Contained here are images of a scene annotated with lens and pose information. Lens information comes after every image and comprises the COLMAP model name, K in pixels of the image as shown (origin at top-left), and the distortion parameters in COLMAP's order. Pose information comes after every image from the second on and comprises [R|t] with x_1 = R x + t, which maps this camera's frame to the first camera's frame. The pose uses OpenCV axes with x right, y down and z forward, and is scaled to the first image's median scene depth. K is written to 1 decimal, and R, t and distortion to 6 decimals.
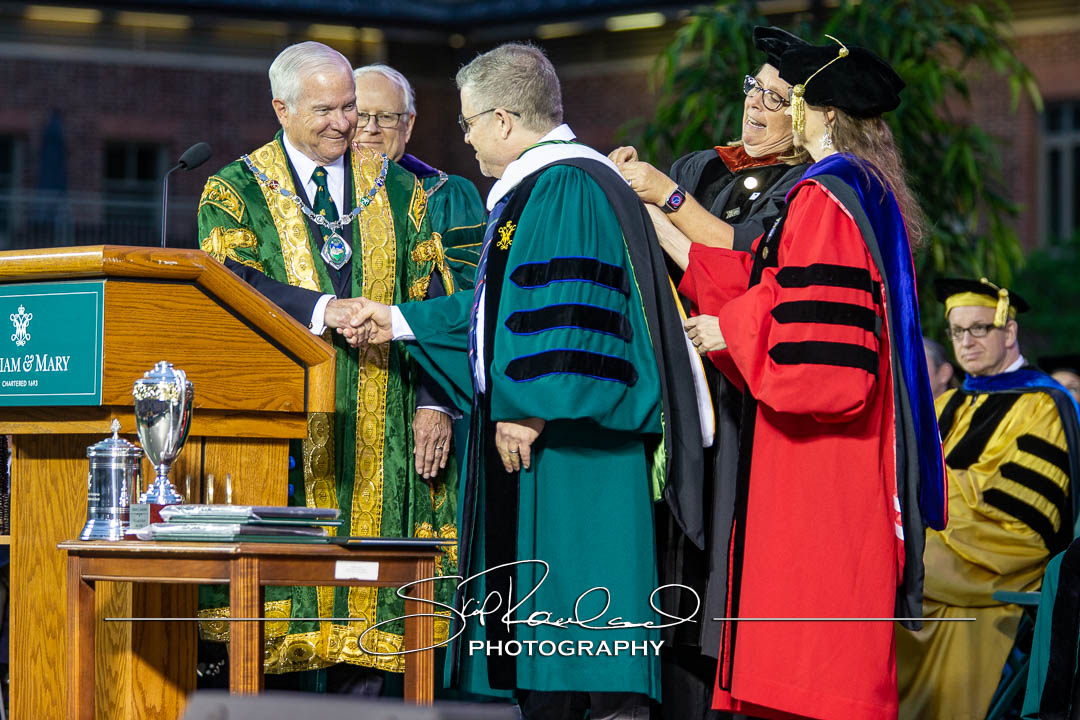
lens RADIAL K [[5447.3, 0, 539.3], [0, 5447.3, 358.6], [0, 0, 1]] dist [-0.695938, 5.122360]
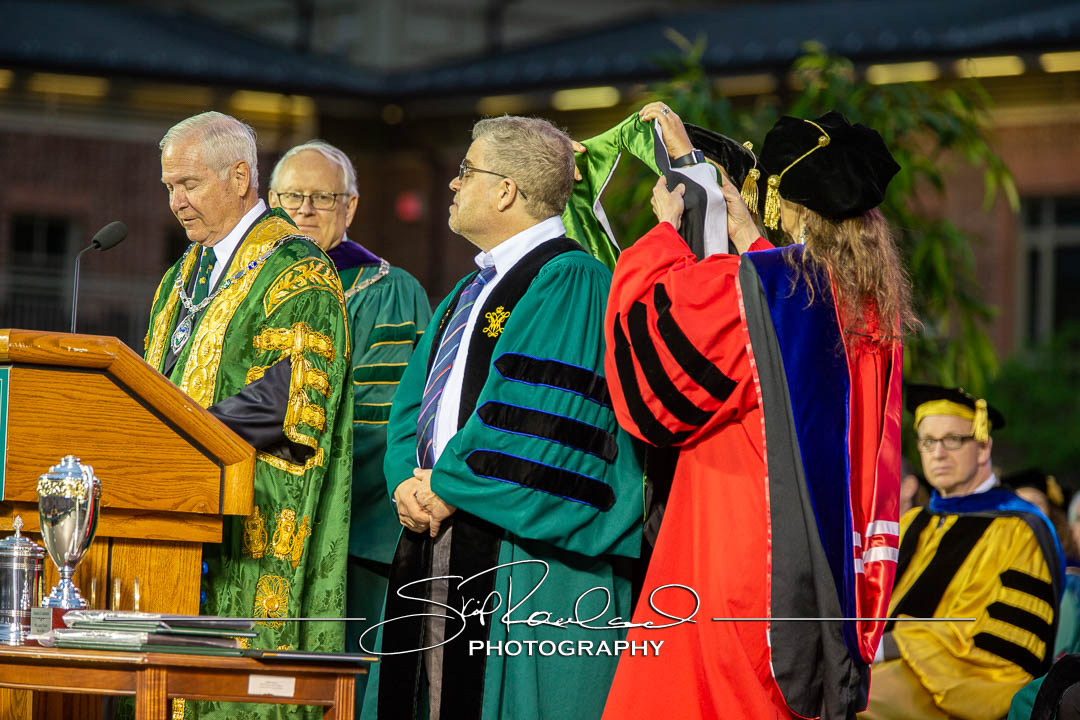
lens RADIAL K [[7149.4, 0, 541.4], [0, 7149.4, 345.4], [0, 0, 1]] dist [-1.081175, -93.315411]
pose [[0.999573, 0.022923, 0.018094, -0.010913], [-0.022442, 0.999400, -0.026367, 0.011902], [-0.018688, 0.025950, 0.999489, -0.217168]]
